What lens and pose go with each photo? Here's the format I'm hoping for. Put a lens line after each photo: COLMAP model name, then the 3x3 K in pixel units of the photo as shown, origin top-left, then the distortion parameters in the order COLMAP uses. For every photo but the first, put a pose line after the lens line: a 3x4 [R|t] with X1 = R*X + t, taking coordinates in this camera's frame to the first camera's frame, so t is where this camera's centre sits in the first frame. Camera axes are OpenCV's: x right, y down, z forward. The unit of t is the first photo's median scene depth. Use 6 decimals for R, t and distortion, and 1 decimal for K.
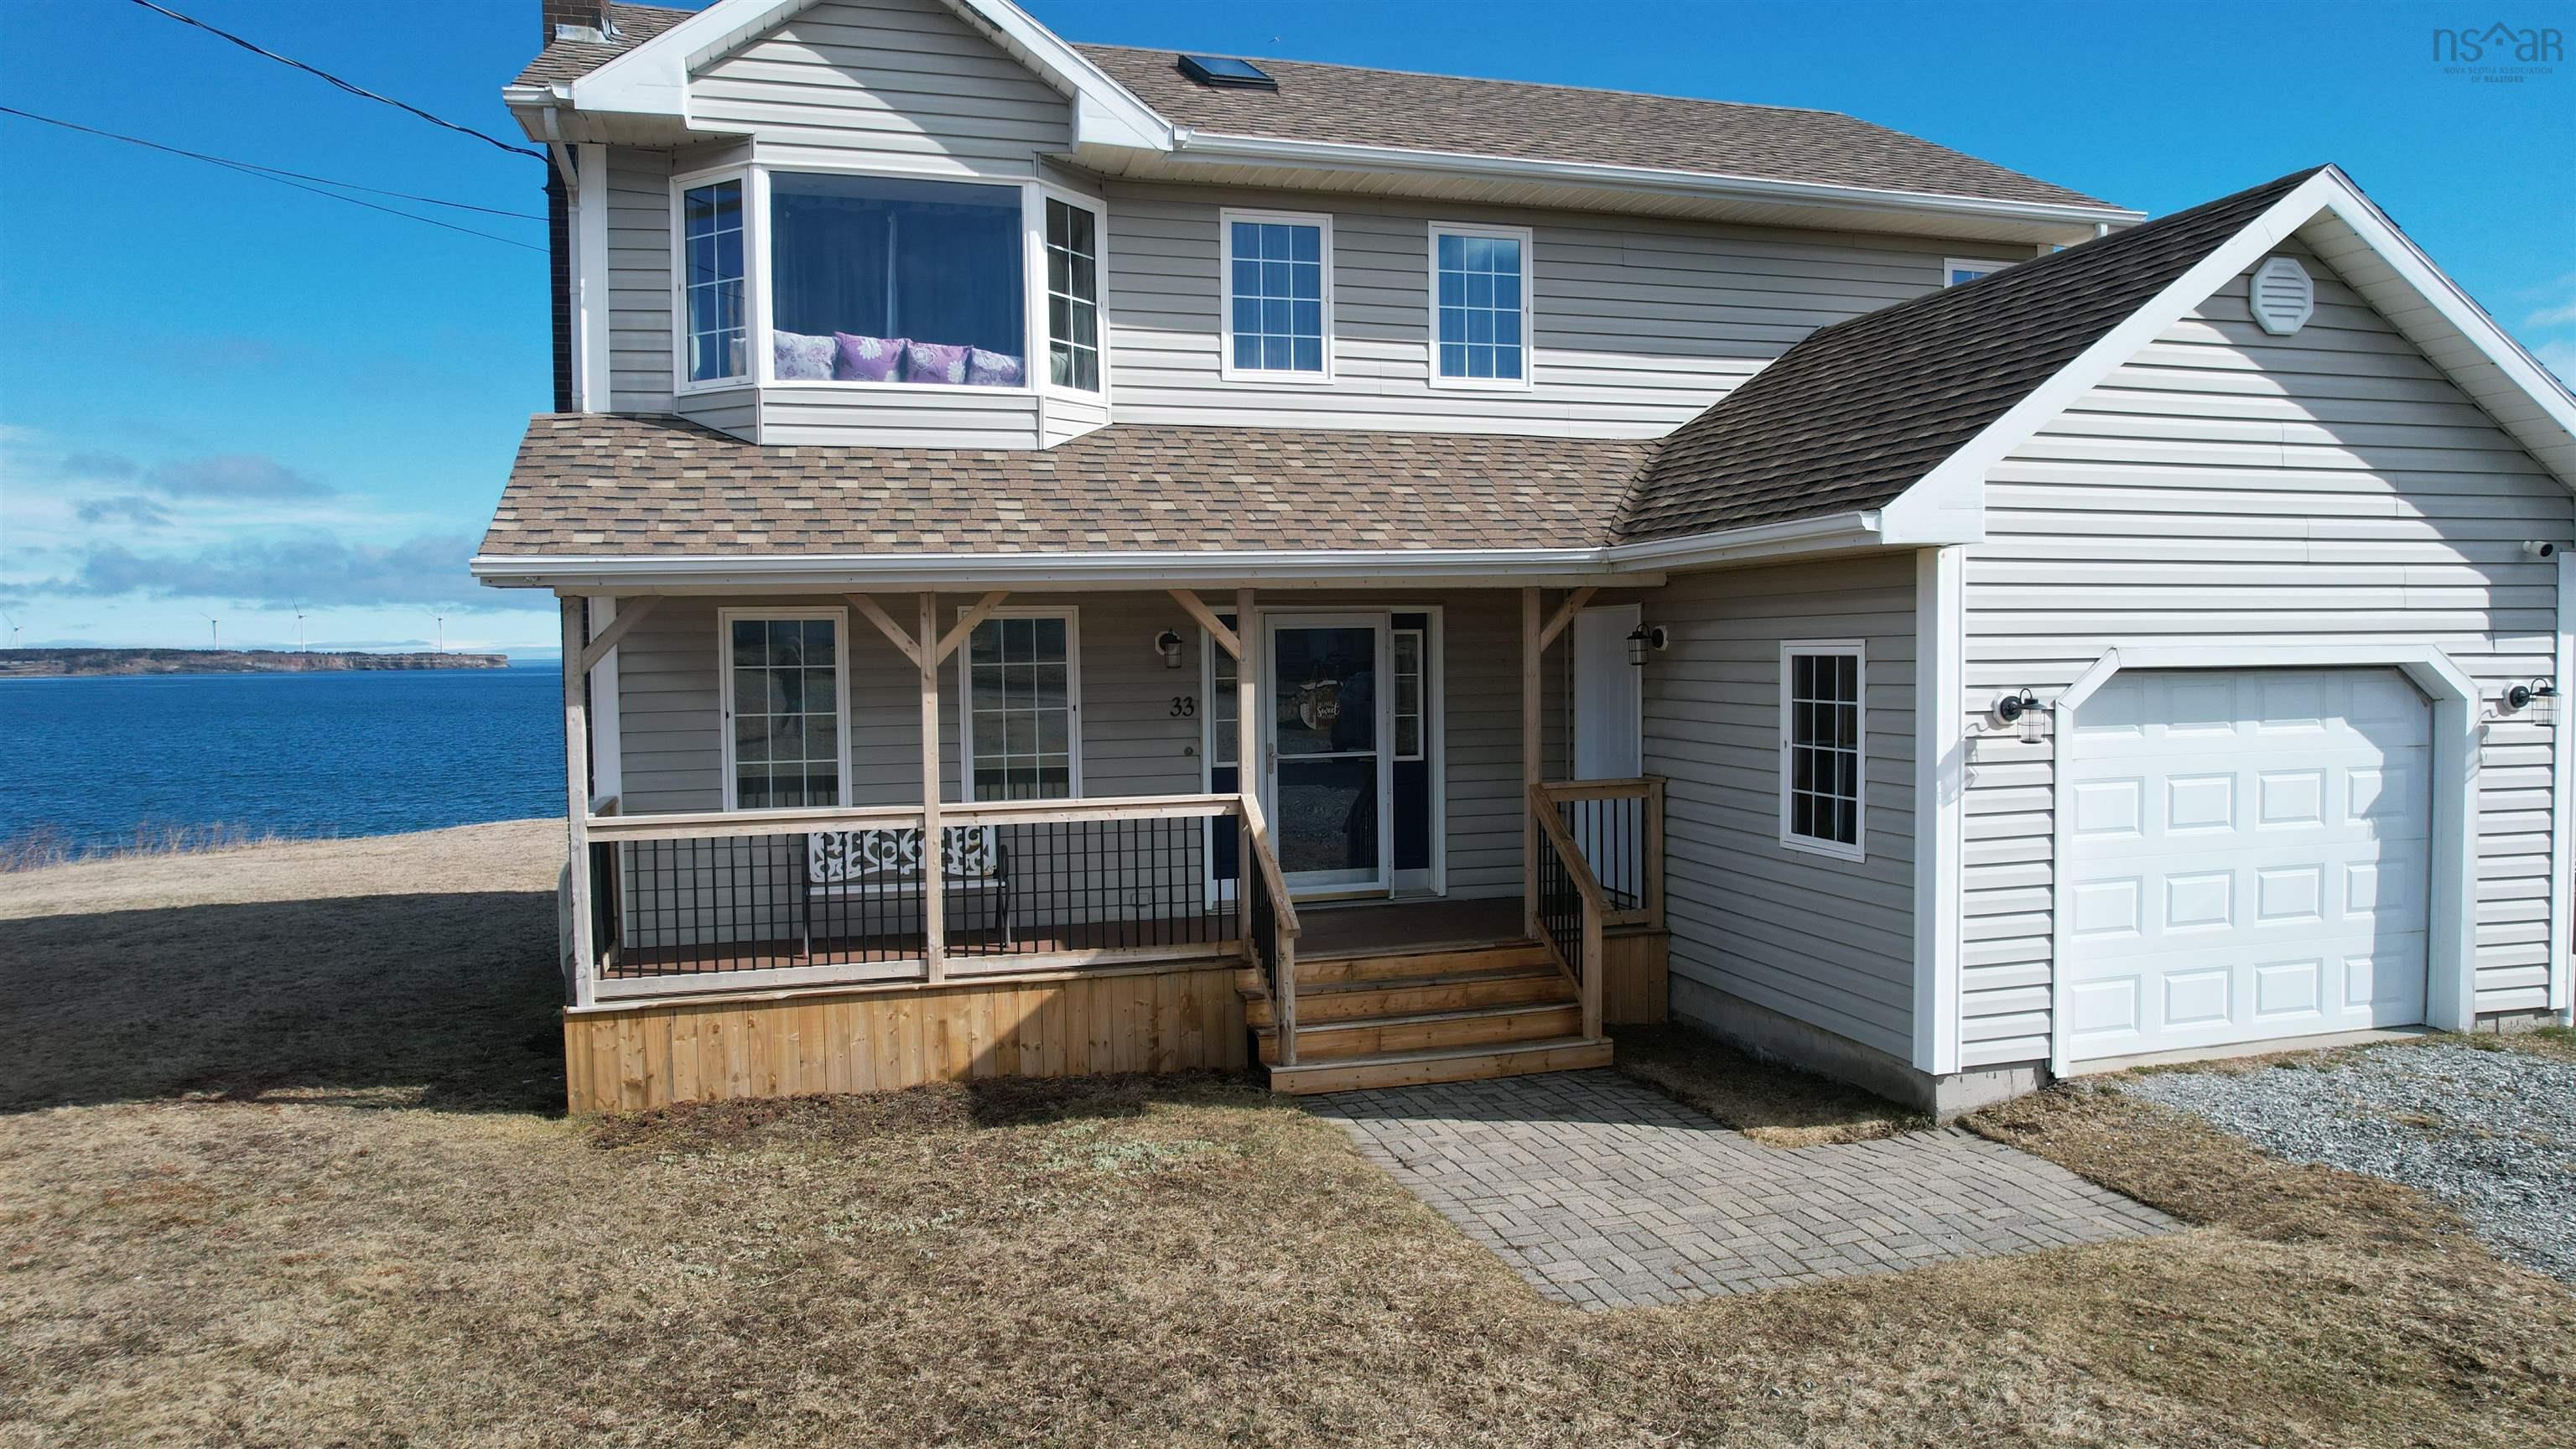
lens RADIAL K [[1666.9, 0, 1297.8], [0, 1666.9, 724.0], [0, 0, 1]] dist [-0.072150, 0.071714]
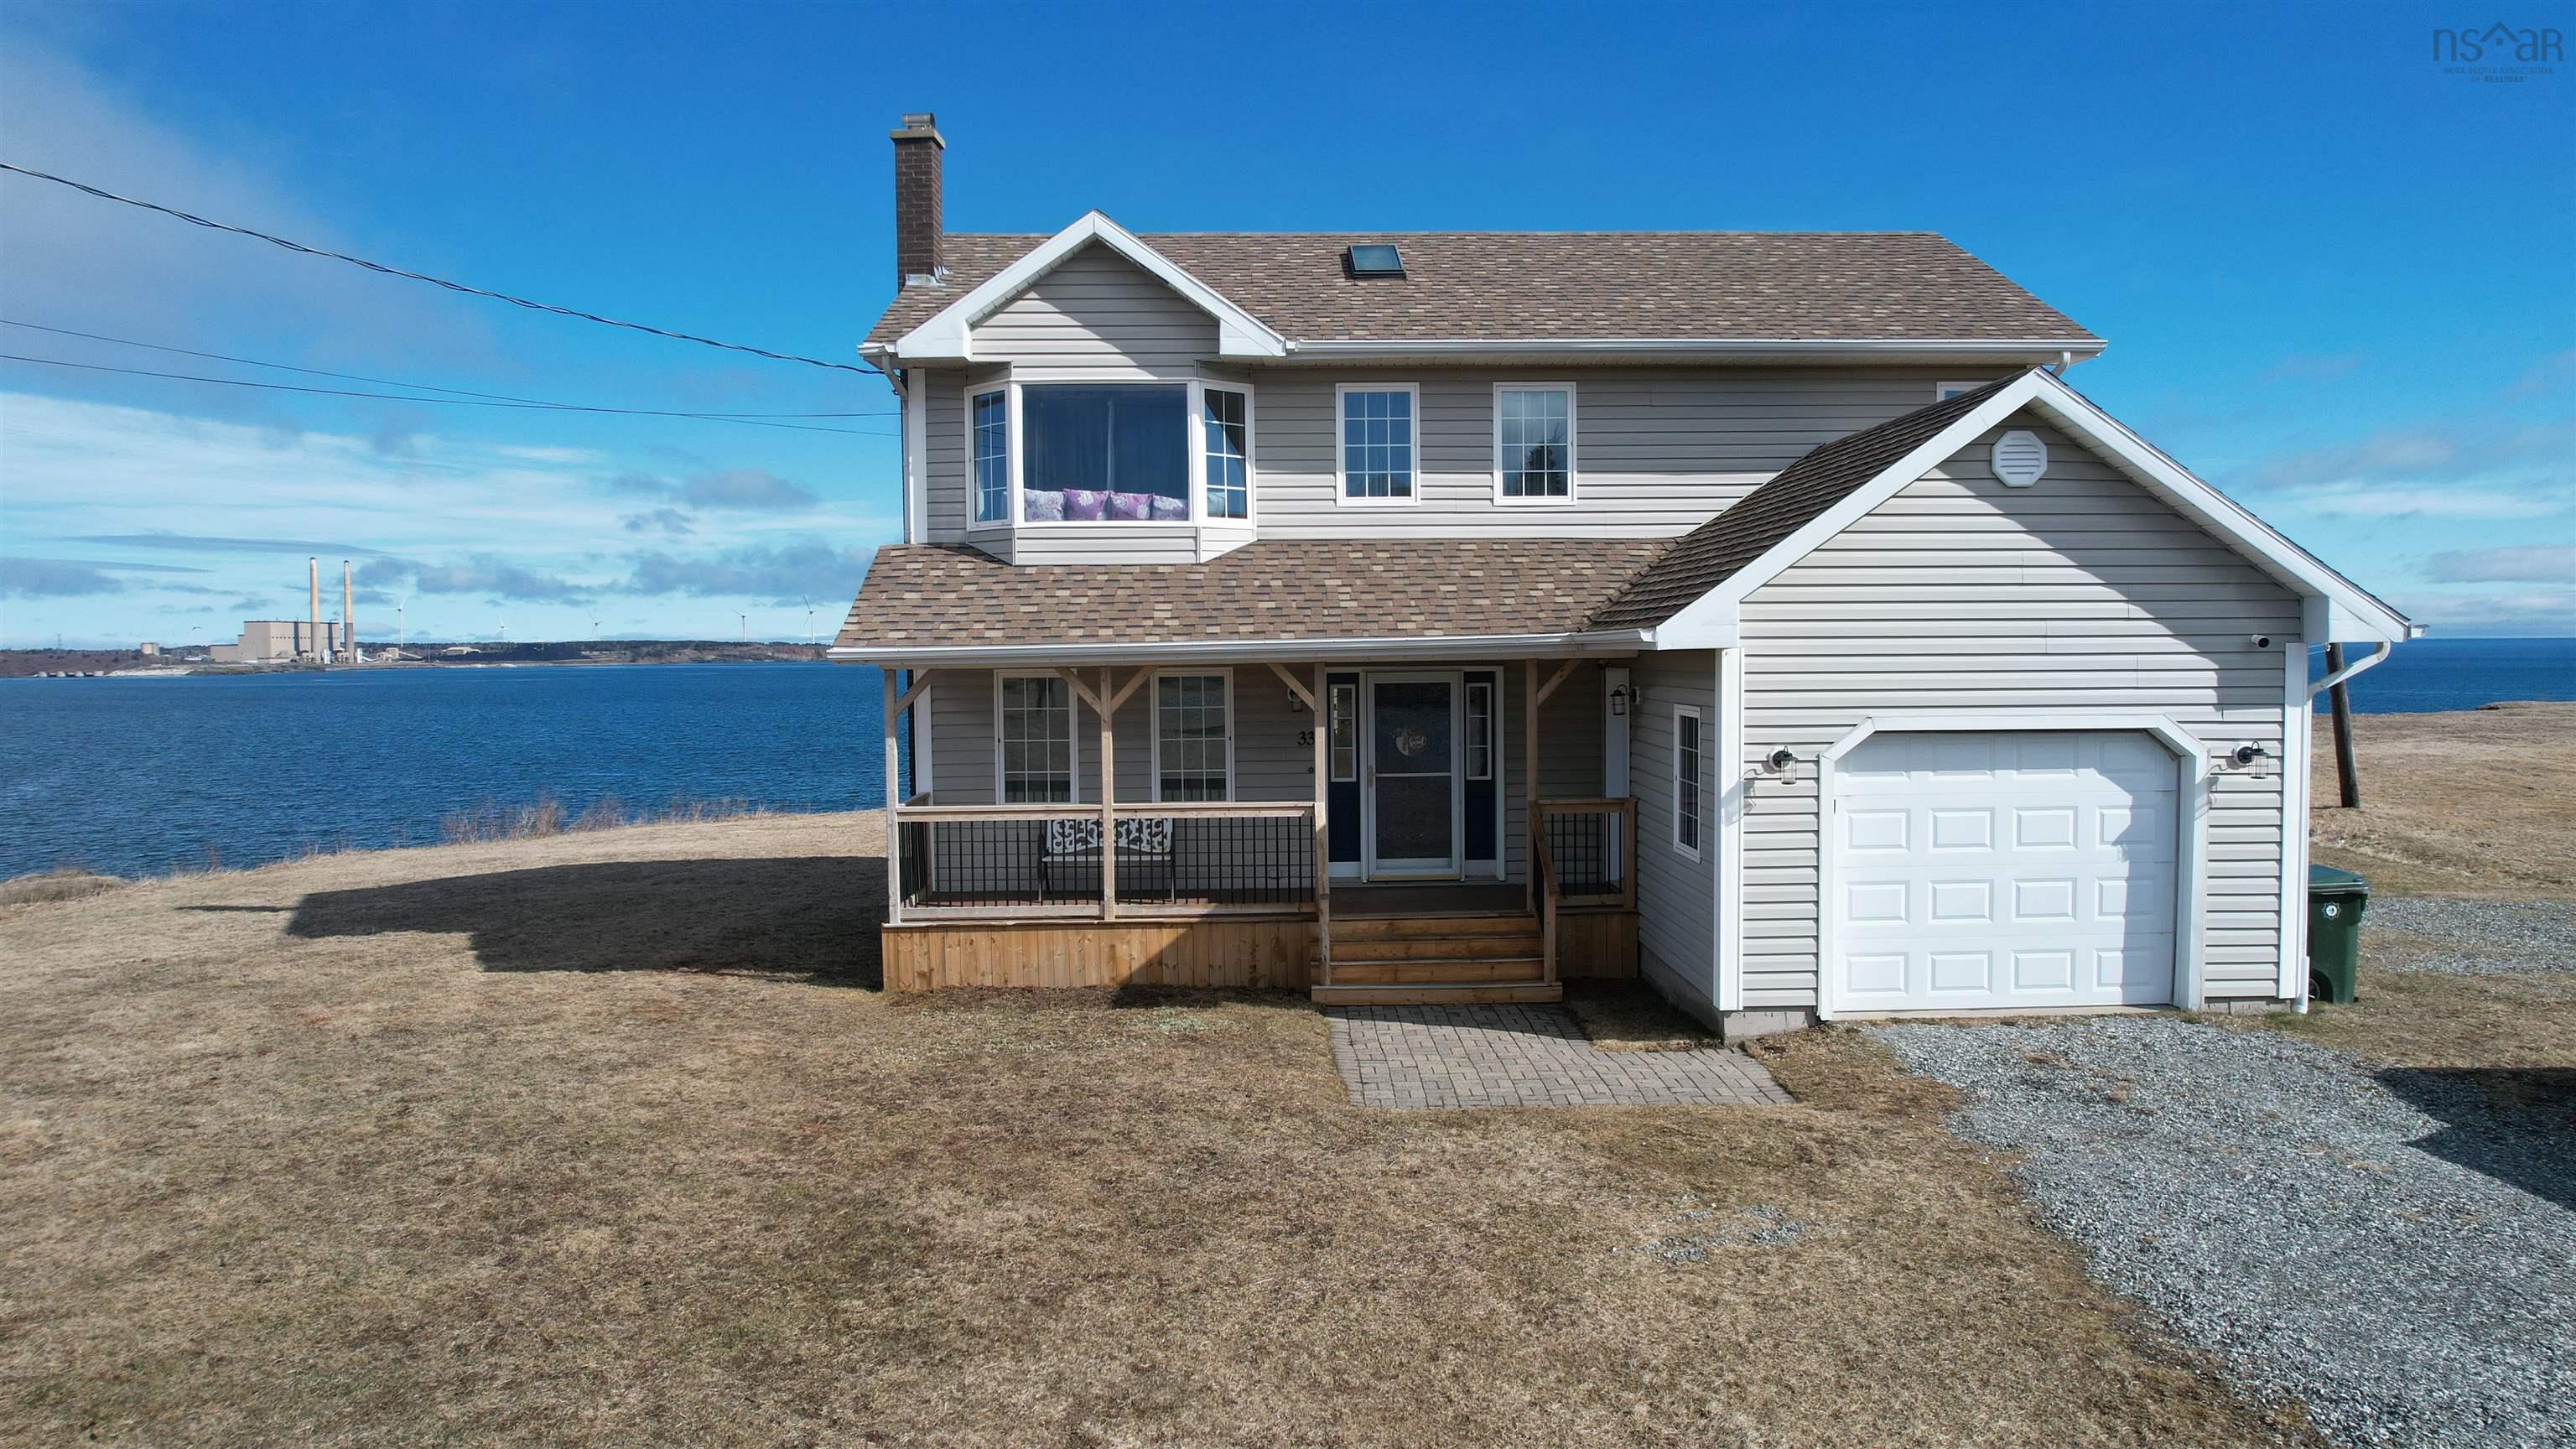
lens RADIAL K [[1678.4, 0, 1288.0], [0, 1678.4, 724.5], [0, 0, 1]] dist [-0.037221, -0.000068]
pose [[0.963663, 0.015194, -0.266689, 0.350158], [-0.013968, 0.999881, 0.006491, -0.037055], [0.266756, -0.002530, 0.963761, -0.446753]]
